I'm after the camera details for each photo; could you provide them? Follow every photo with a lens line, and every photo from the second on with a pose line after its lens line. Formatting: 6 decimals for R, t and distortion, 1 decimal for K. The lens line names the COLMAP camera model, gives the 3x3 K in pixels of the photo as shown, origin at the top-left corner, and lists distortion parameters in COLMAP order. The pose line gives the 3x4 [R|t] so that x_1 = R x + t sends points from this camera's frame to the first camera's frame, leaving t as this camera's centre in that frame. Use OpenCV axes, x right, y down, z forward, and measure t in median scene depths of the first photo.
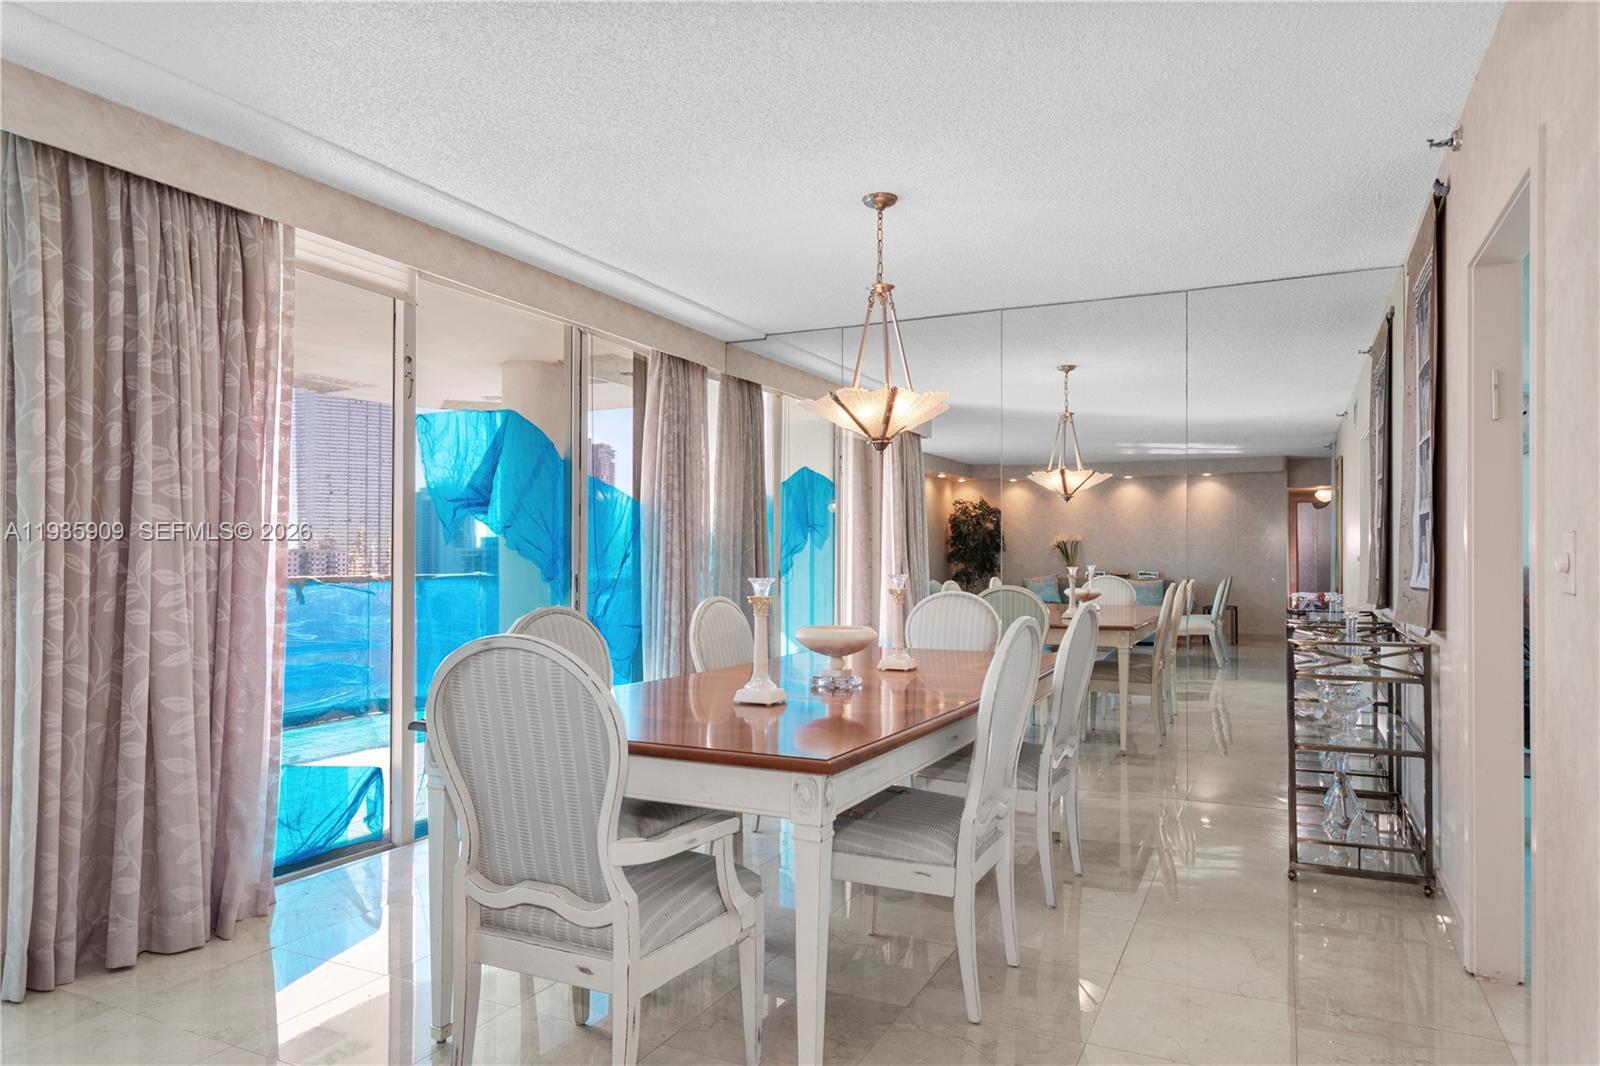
lens RADIAL K [[998.3, 0, 795.4], [0, 998.3, 539.6], [0, 0, 1]] dist [0.005331, 0.001333]
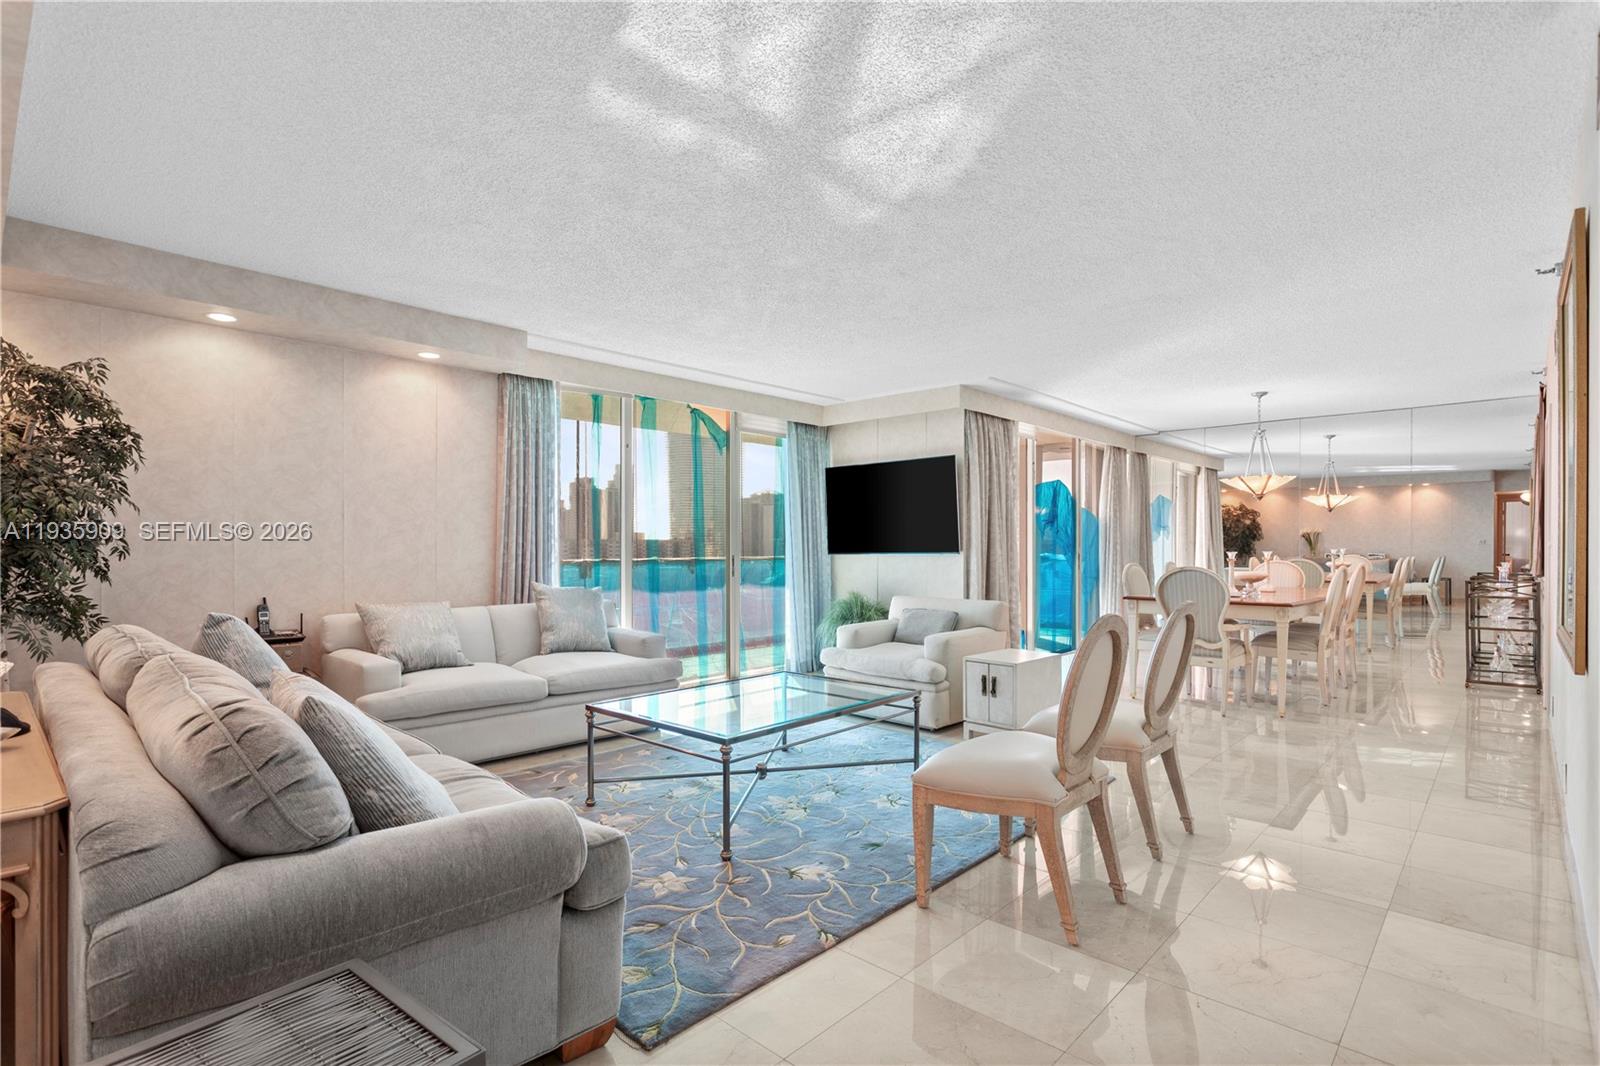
lens RADIAL K [[776.7, 0, 795.8], [0, 776.7, 556.7], [0, 0, 1]] dist [-0.011062, 0.005430]
pose [[0.957173, -0.001512, -0.289513, -0.136295], [0.010734, 0.999484, 0.030270, -0.006012], [0.289318, -0.032081, 0.956695, -0.333665]]
